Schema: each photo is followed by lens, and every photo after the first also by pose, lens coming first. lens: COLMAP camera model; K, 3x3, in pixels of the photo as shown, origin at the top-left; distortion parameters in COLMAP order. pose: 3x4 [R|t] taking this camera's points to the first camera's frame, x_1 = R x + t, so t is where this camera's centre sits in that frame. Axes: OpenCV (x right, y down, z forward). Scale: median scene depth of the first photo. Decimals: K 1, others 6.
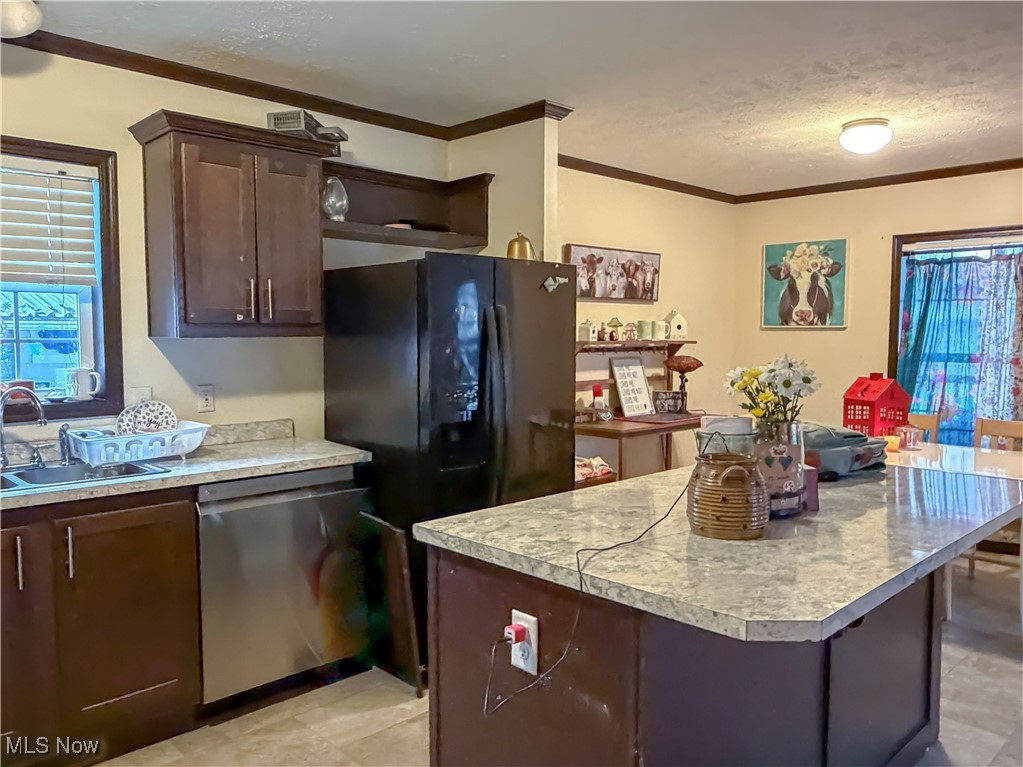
lens RADIAL K [[784.8, 0, 511.5], [0, 784.8, 383.5], [0, 0, 1]] dist [0.006071, 0.003440]
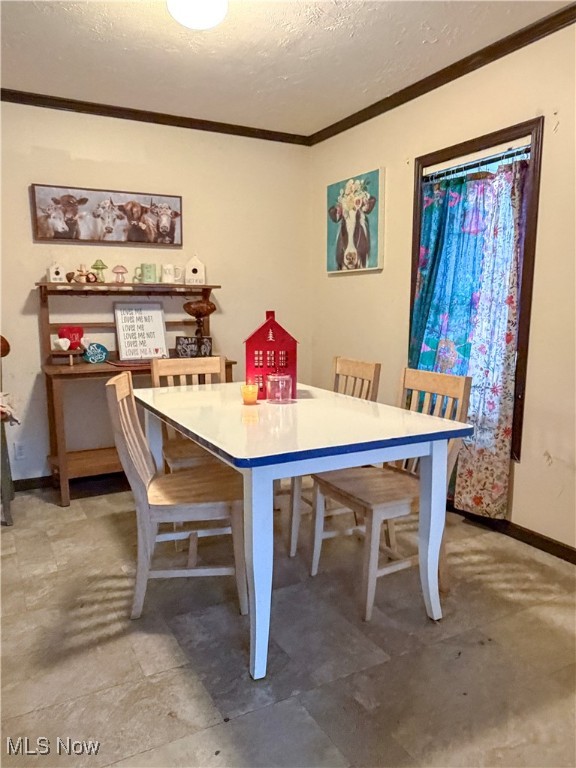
lens RADIAL K [[560.2, 0, 284.8], [0, 560.2, 395.5], [0, 0, 1]] dist [-0.002186, 0.003776]
pose [[0.962022, 0.038782, -0.270204, 0.525869], [-0.013128, 0.995284, 0.096109, 0.015229], [0.272657, -0.088912, 0.957994, 0.345255]]
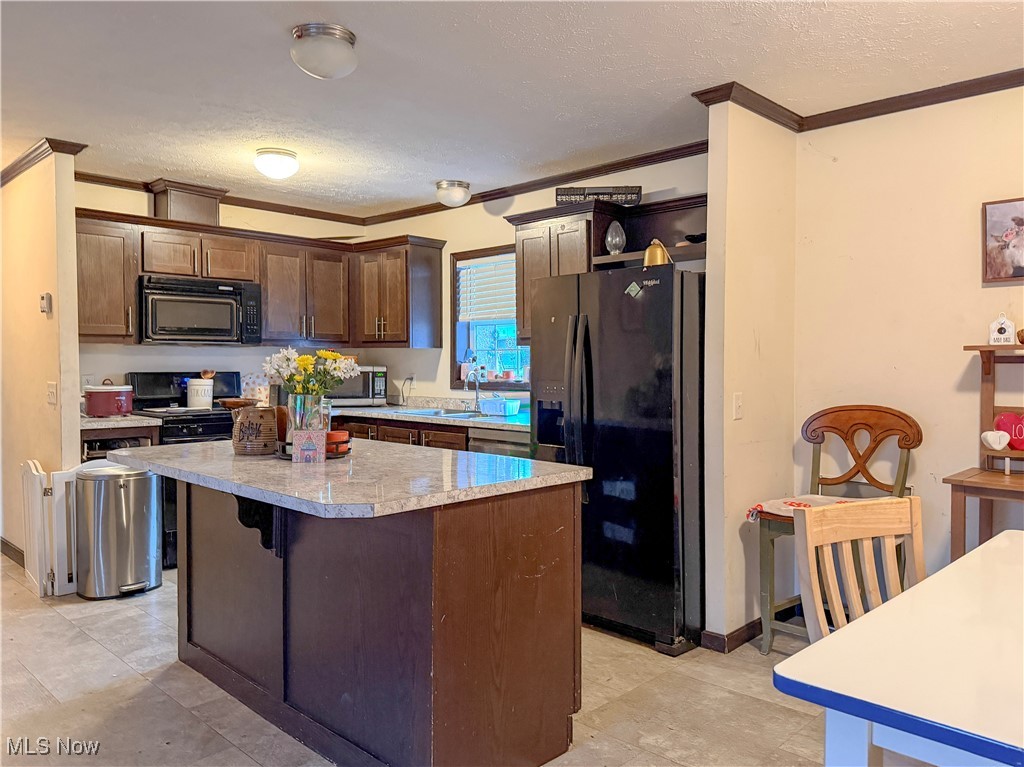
lens RADIAL K [[758.8, 0, 512.0], [0, 758.8, 383.5], [0, 0, 1]] dist [0.108987, -0.154382]
pose [[0.026376, 0.030890, -0.999175, 0.662311], [-0.061043, 0.997707, 0.029233, -0.014891], [0.997787, 0.060221, 0.028201, 0.525171]]
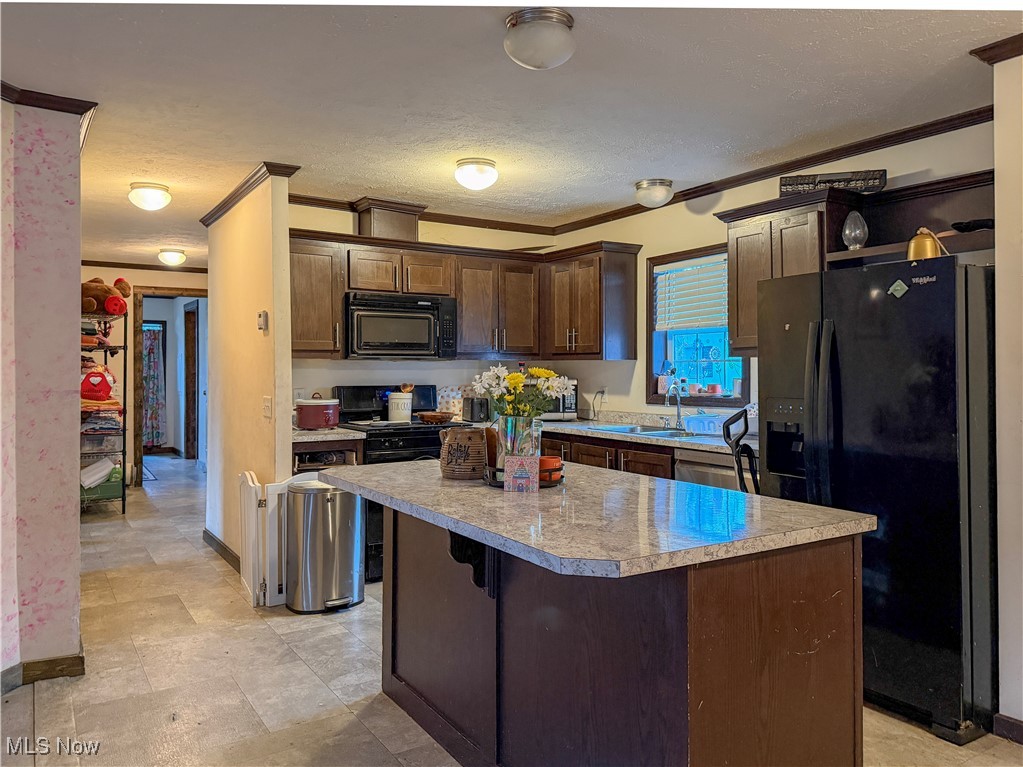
lens RADIAL K [[743.5, 0, 503.4], [0, 743.5, 373.8], [0, 0, 1]] dist [0.216932, -0.402401]
pose [[-0.205306, 0.008034, -0.978665, 0.593654], [-0.055161, 0.998282, 0.019767, -0.018543], [0.977142, 0.058042, -0.204510, 0.485099]]
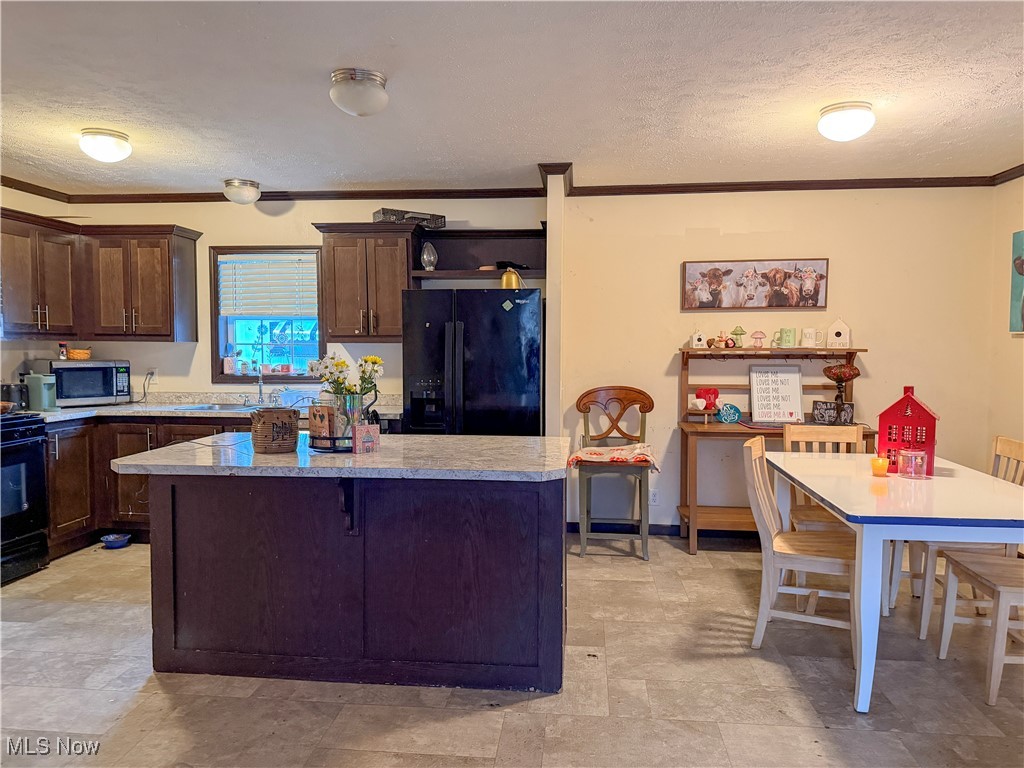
lens RADIAL K [[729.5, 0, 512.0], [0, 729.5, 384.0], [0, 0, 1]] dist [0.114693, -0.177404]
pose [[0.644331, 0.044064, -0.763476, 0.654274], [-0.049152, 0.998661, 0.016156, -0.006898], [0.763166, 0.027117, 0.645634, 0.122896]]
